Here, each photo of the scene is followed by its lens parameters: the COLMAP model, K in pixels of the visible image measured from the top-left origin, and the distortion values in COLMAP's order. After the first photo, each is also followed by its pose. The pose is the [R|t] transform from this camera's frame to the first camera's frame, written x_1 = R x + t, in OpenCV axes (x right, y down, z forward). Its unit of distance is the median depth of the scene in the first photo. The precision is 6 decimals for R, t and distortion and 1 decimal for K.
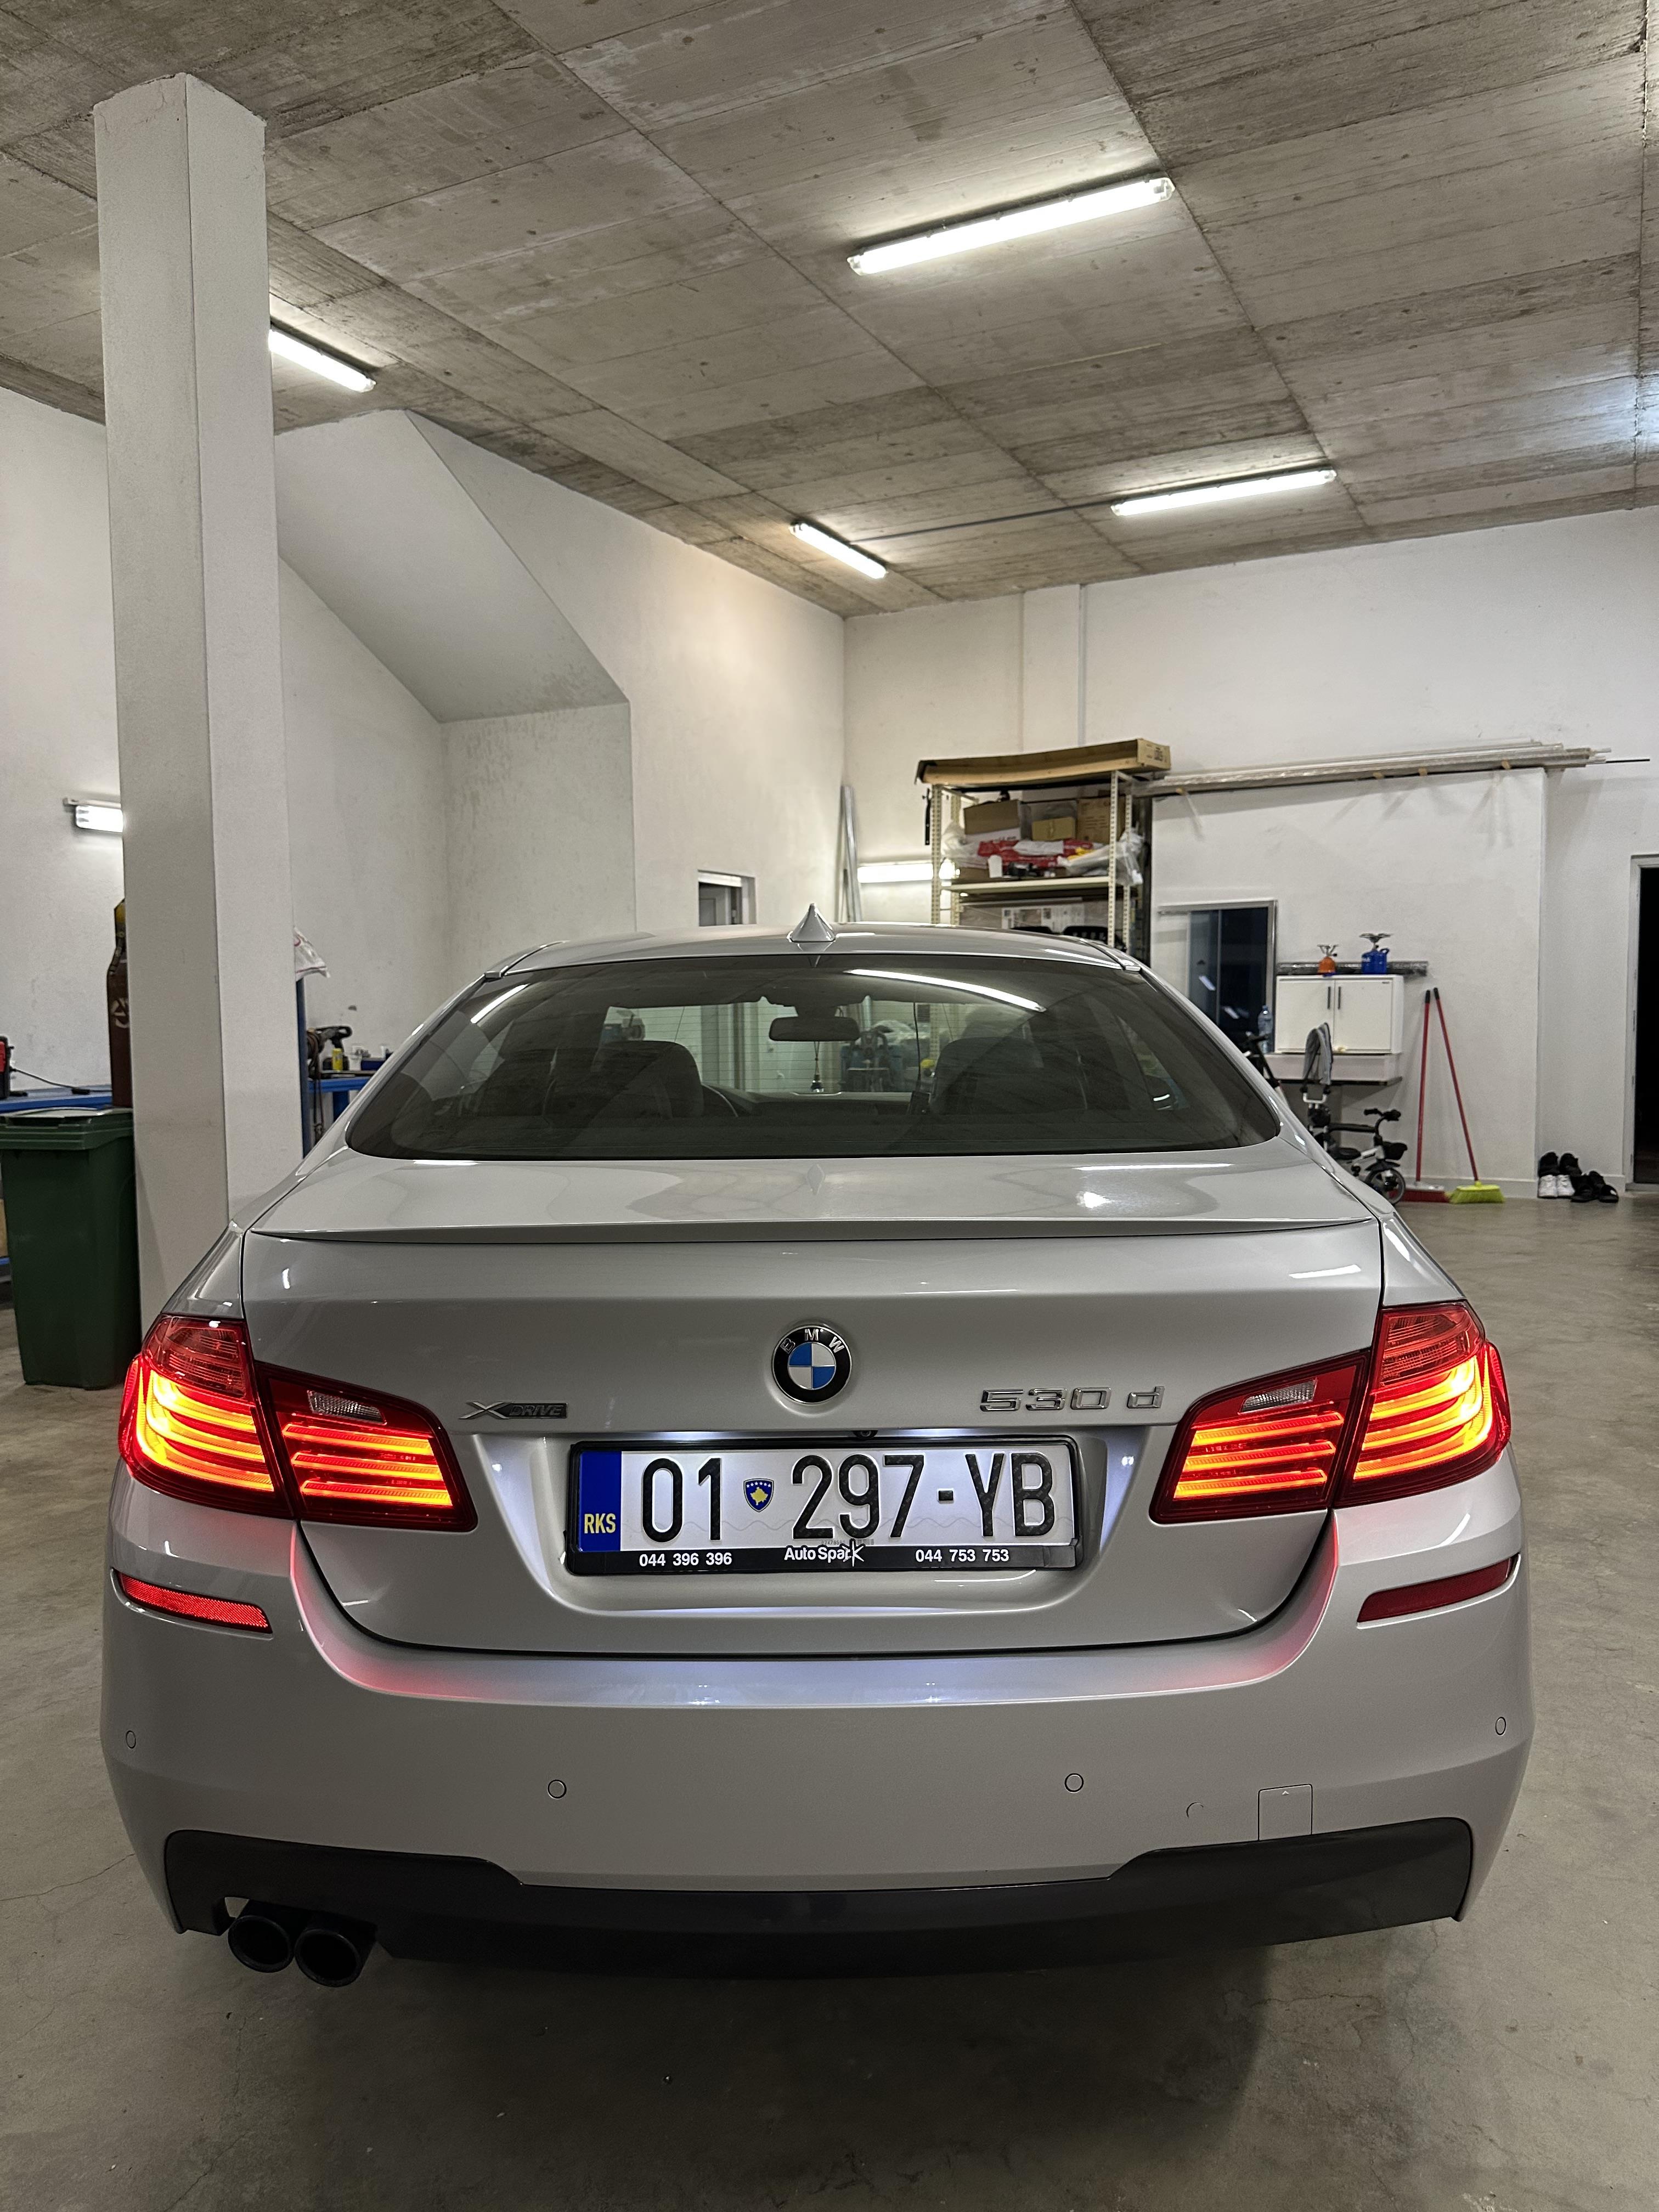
lens RADIAL K [[1580.5, 0, 859.8], [0, 1580.5, 1088.3], [0, 0, 1]] dist [0.028510, -0.036447]
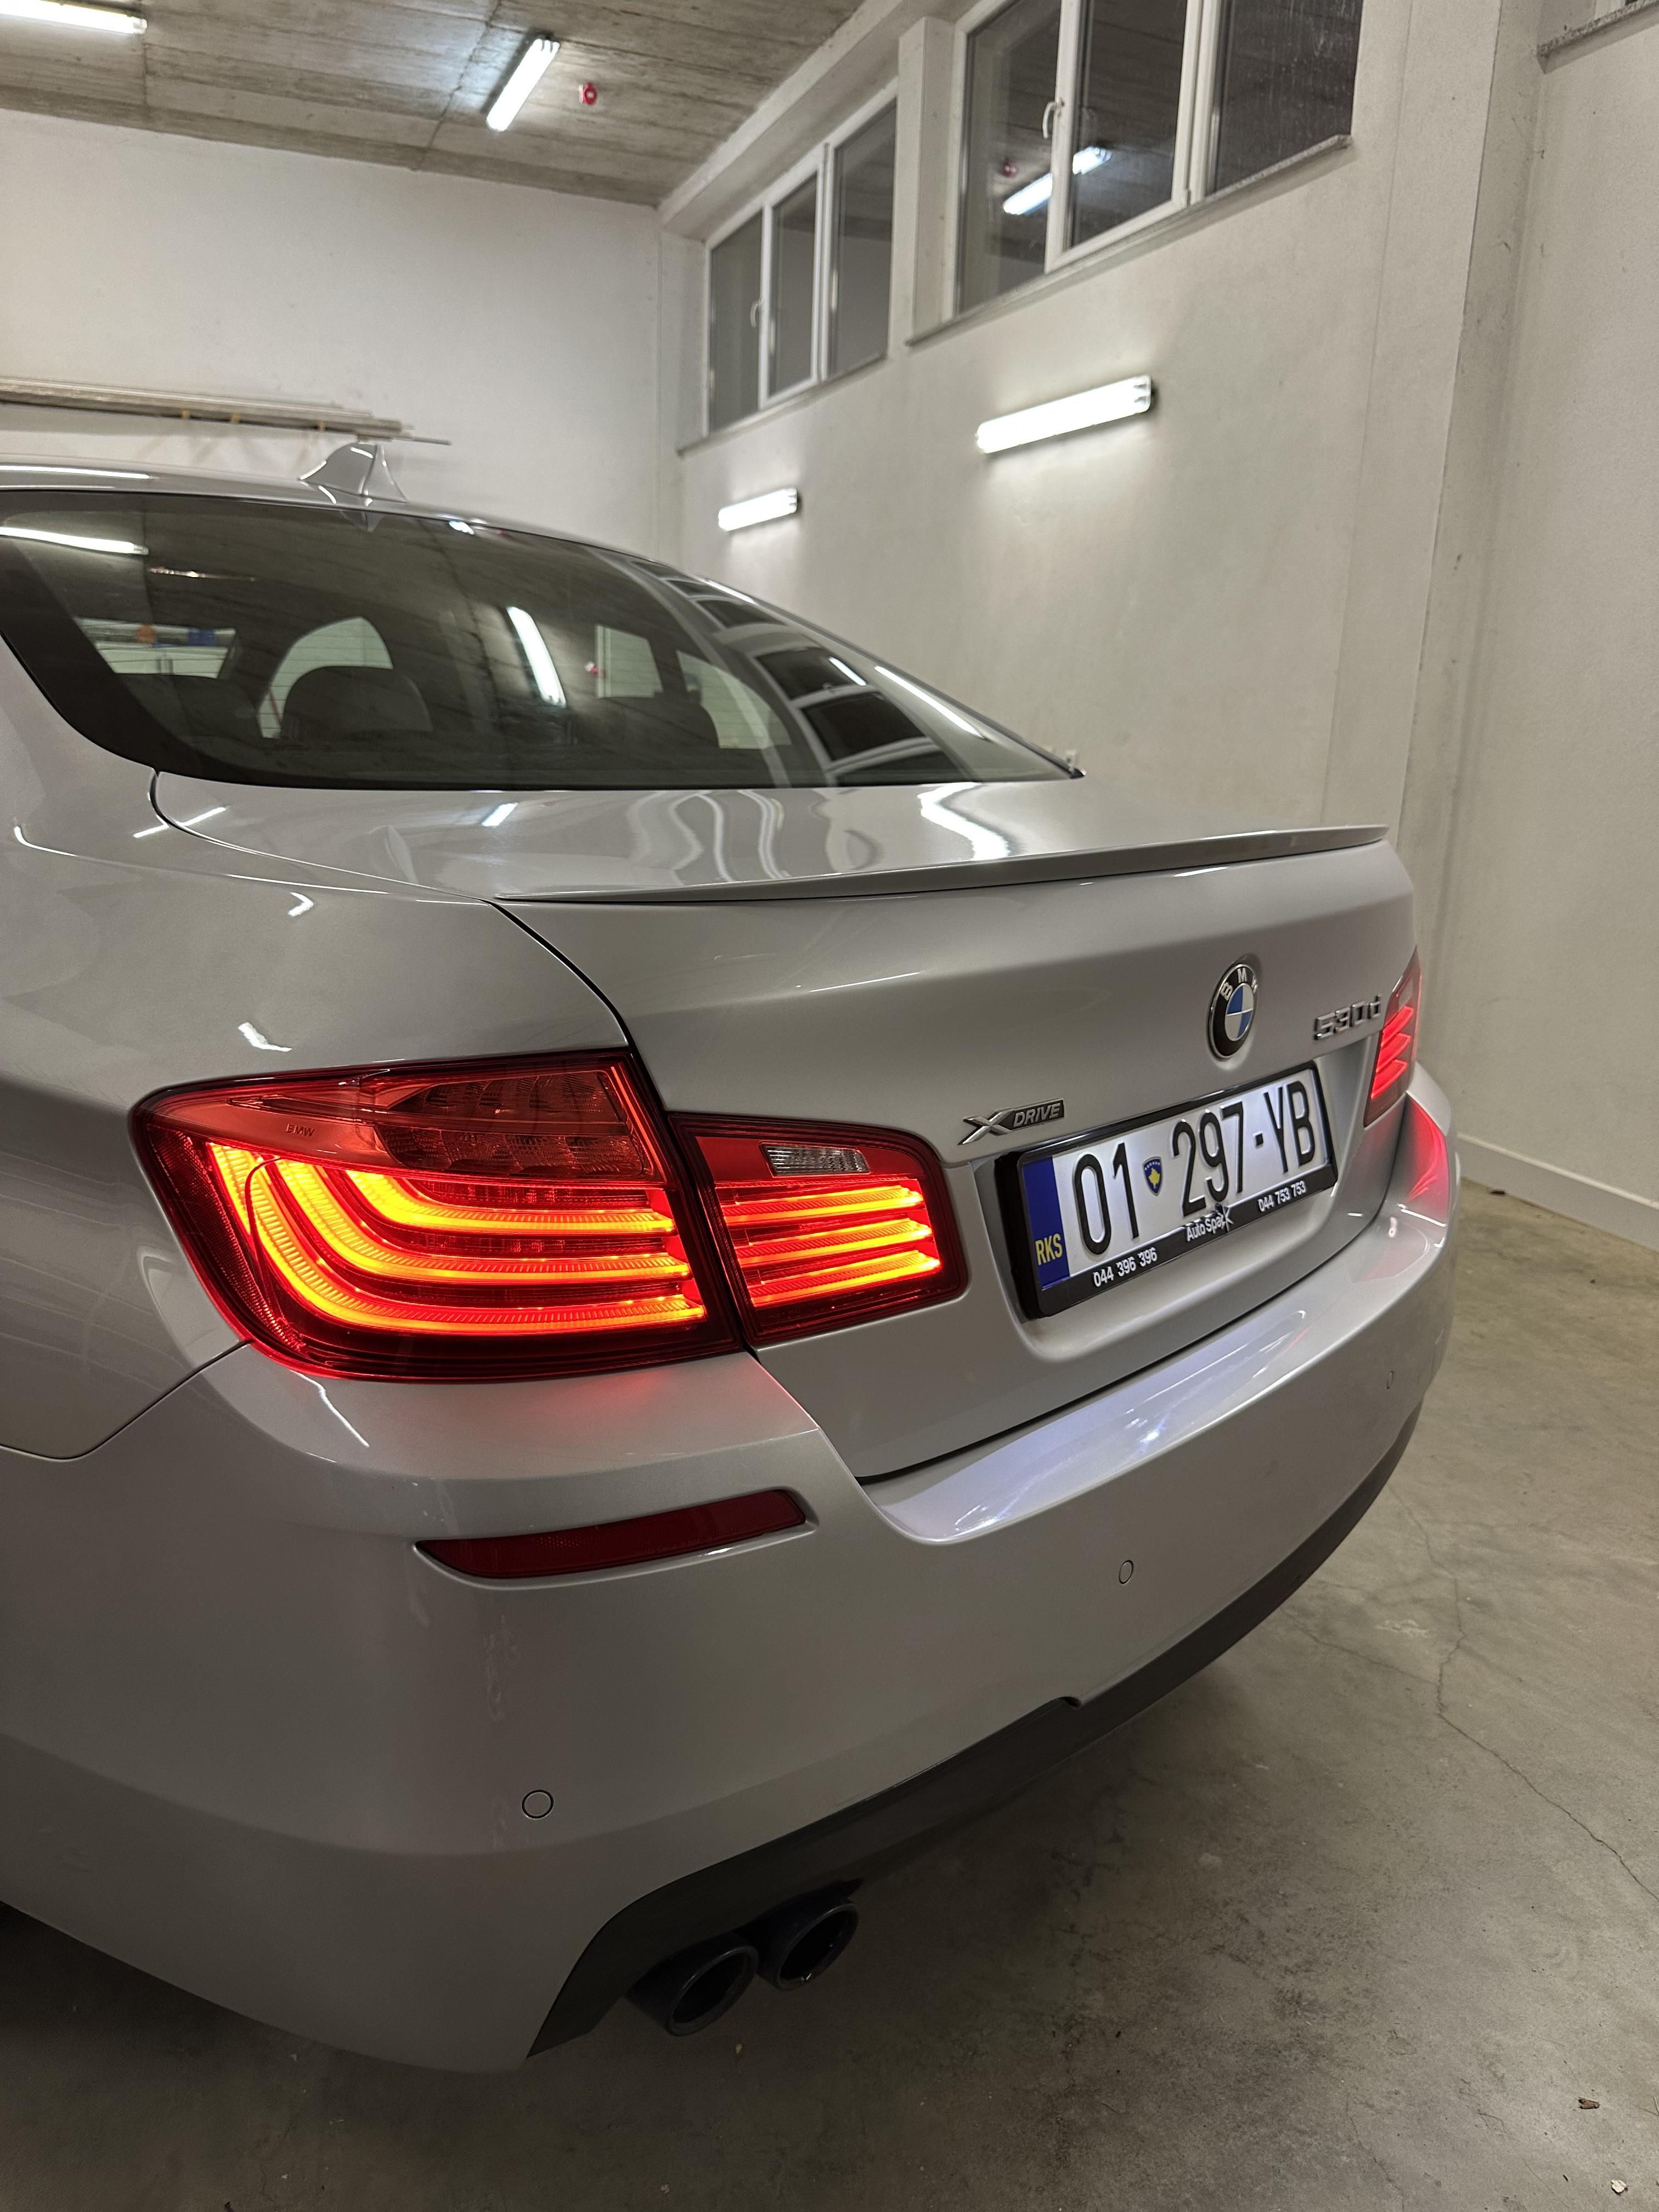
lens RADIAL K [[1580.2, 0, 825.3], [0, 1580.2, 1098.8], [0, 0, 1]] dist [-0.003853, -0.009669]
pose [[0.668163, -0.143582, 0.730029, -0.162866], [0.000230, 0.981242, 0.192779, 0.011856], [-0.744015, -0.128640, 0.655663, 0.123095]]
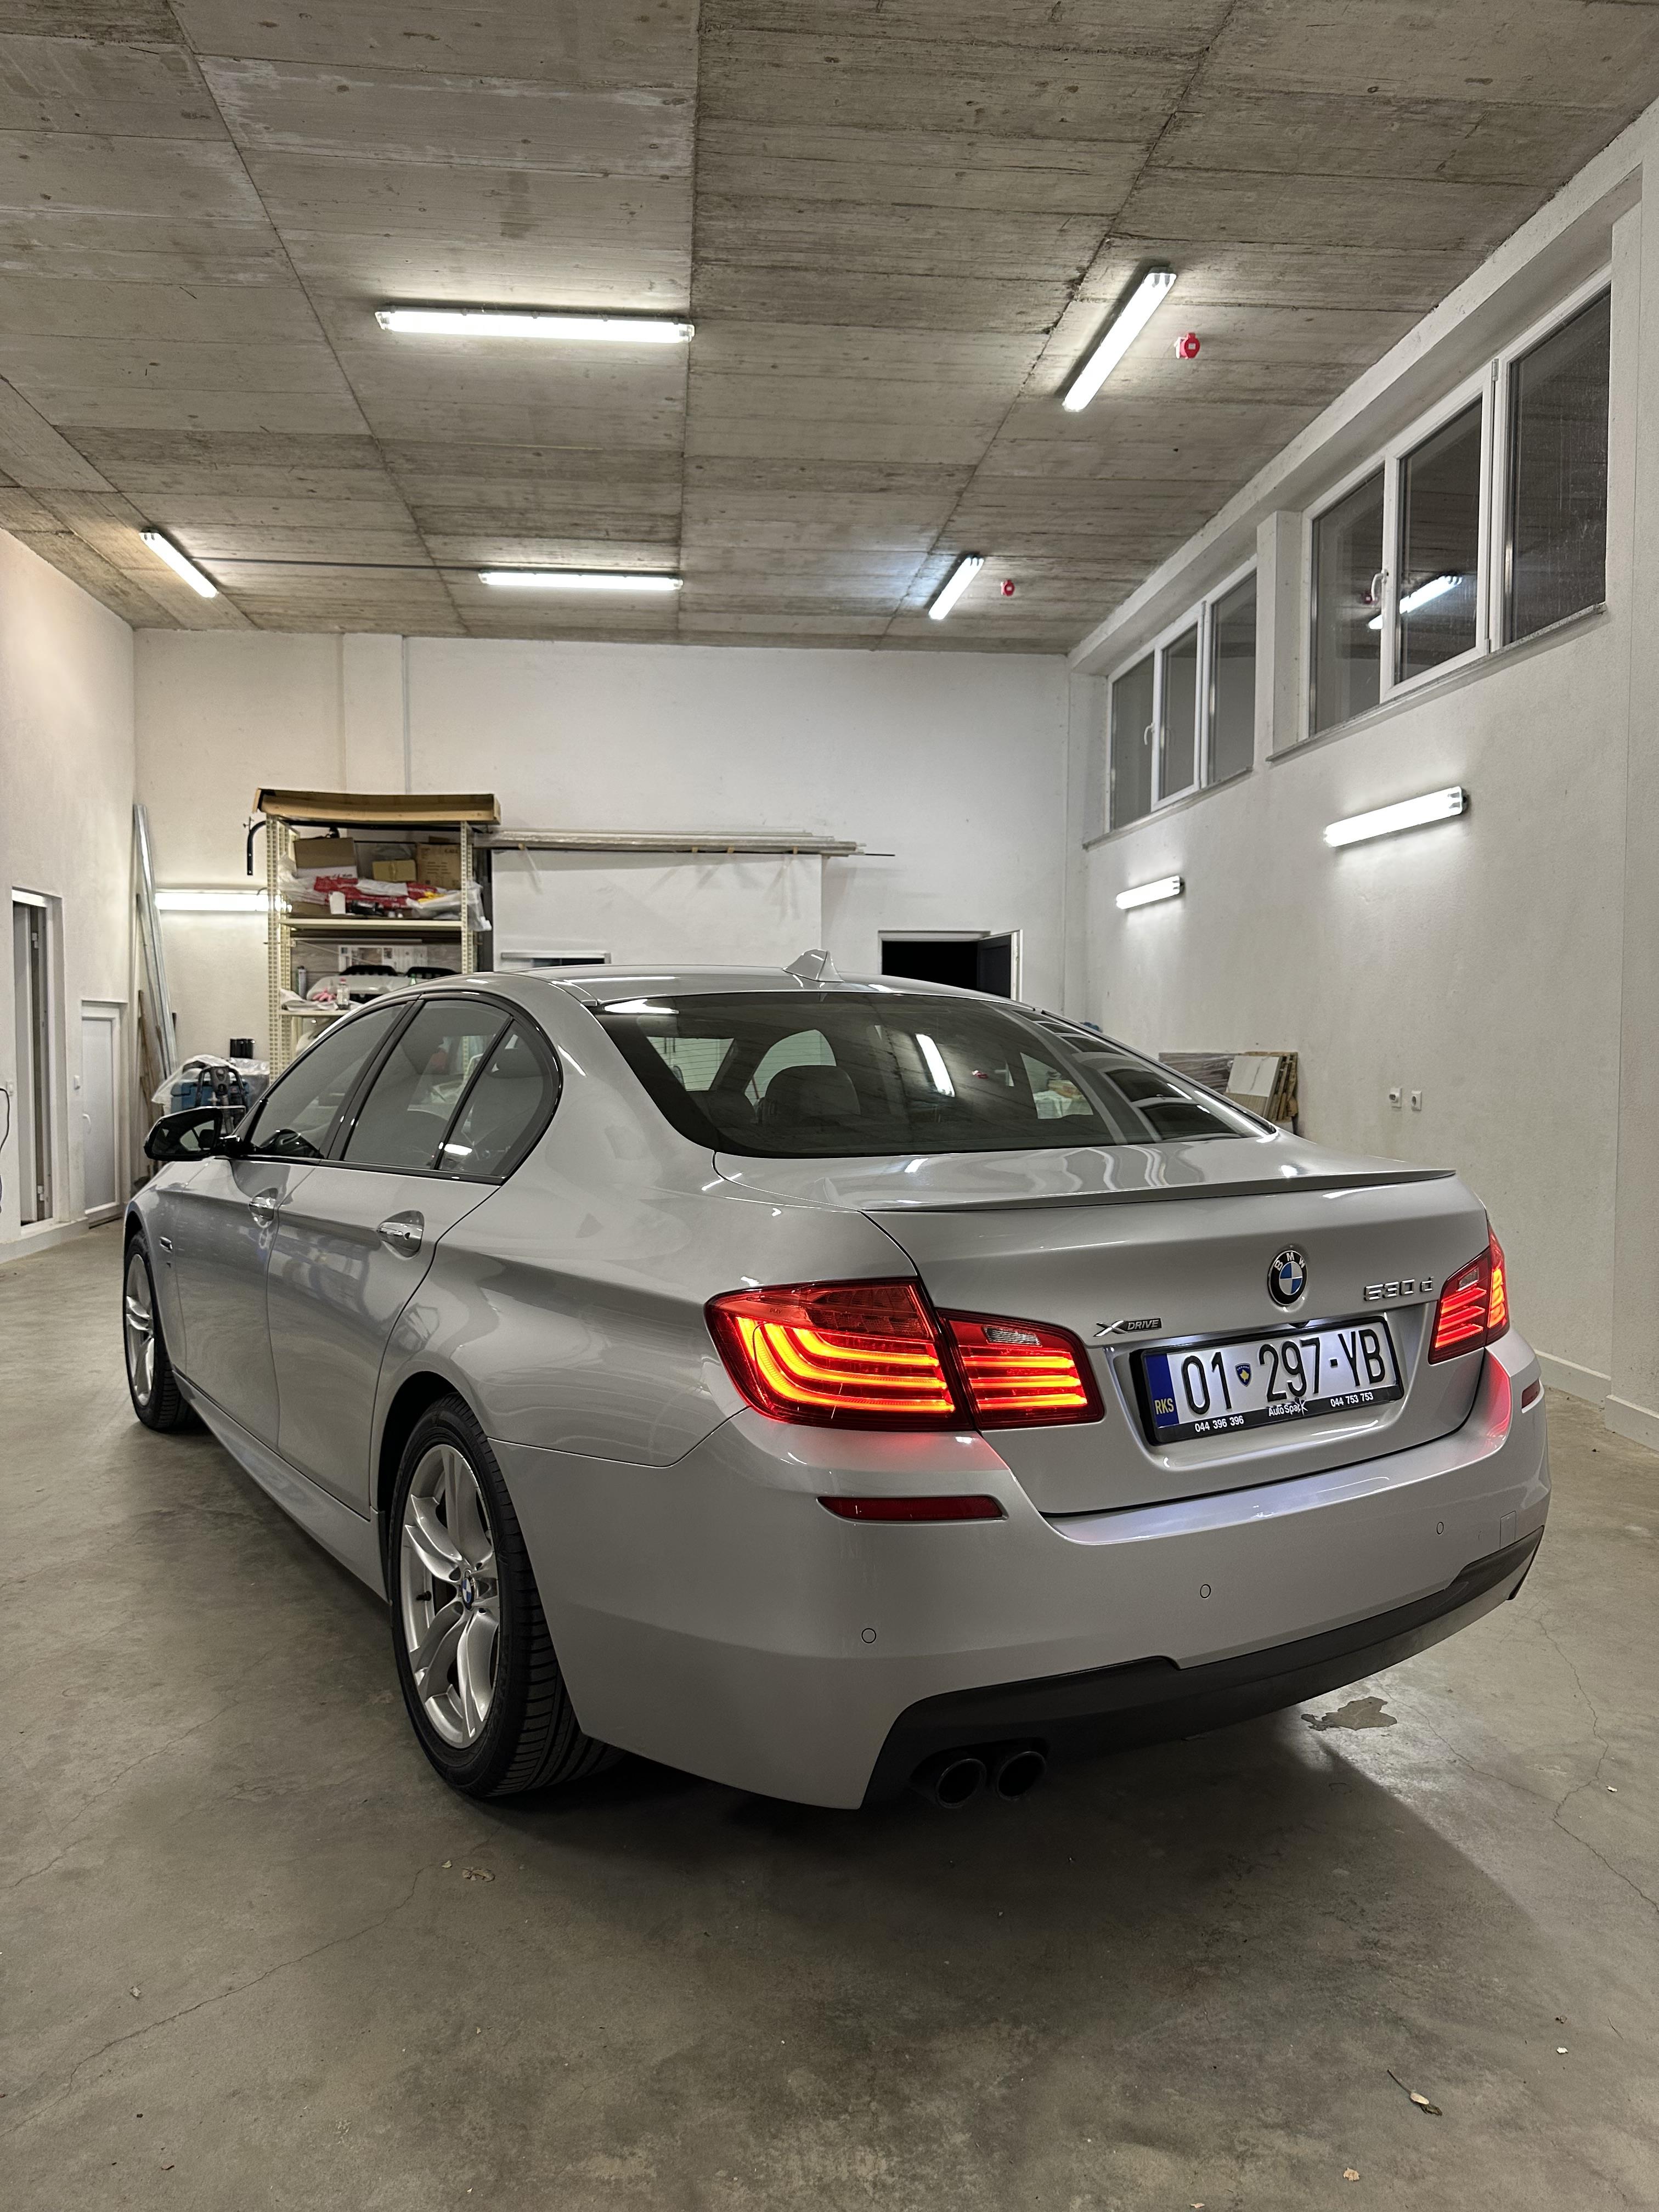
lens RADIAL K [[1554.7, 0, 829.5], [0, 1554.7, 1106.0], [0, 0, 1]] dist [0.006359, -0.015890]
pose [[0.843649, -0.007154, 0.536847, -0.235638], [0.015738, 0.999811, -0.011409, 0.005276], [-0.536664, 0.018074, 0.843602, 0.003243]]
